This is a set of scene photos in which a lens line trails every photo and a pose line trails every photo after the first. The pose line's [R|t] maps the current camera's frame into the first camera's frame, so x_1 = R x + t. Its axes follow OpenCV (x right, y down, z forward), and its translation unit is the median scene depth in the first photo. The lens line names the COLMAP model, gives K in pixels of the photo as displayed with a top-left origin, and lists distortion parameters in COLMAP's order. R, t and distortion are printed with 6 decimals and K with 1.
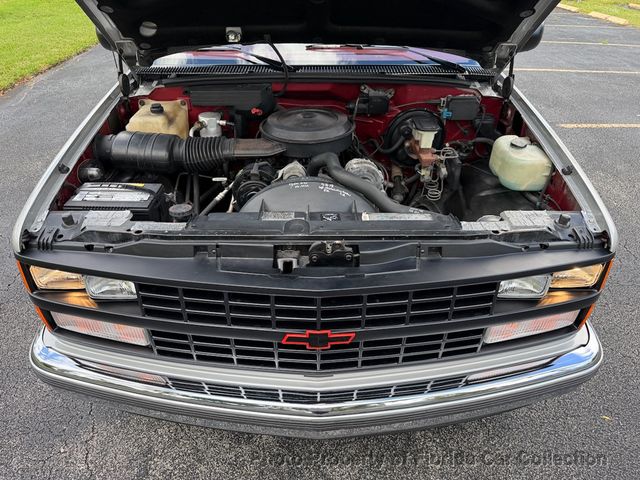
lens RADIAL K [[450.4, 0, 320.0], [0, 450.4, 240.0], [0, 0, 1]] dist [0.065860, -0.098019]
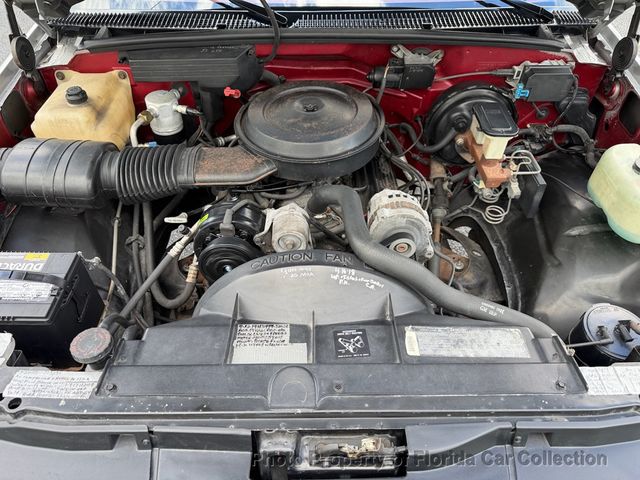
lens RADIAL K [[456.1, 0, 320.0], [0, 456.1, 240.0], [0, 0, 1]] dist [-0.000660, -0.004633]
pose [[0.999972, -0.001437, -0.007330, -0.009466], [0.002943, 0.977760, 0.209708, -0.224839], [0.006866, -0.209724, 0.977737, 0.331695]]
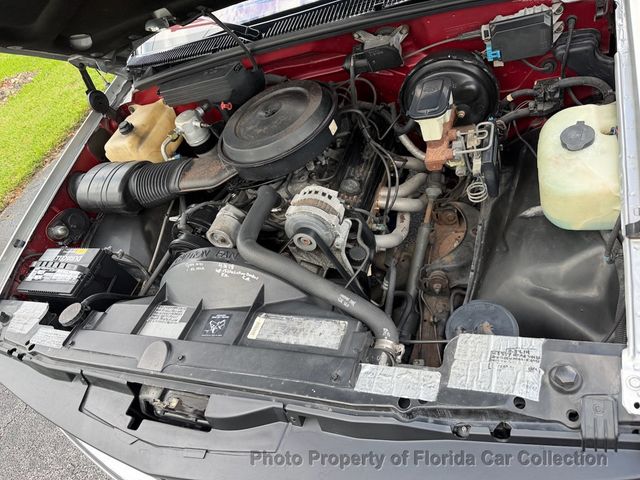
lens RADIAL K [[450.4, 0, 320.0], [0, 450.4, 240.0], [0, 0, 1]] dist [0.065860, -0.098019]
pose [[0.883051, -0.013425, -0.469084, 0.383364], [0.154473, 0.952199, 0.263544, -0.258076], [0.443123, -0.305184, 0.842914, 0.364763]]
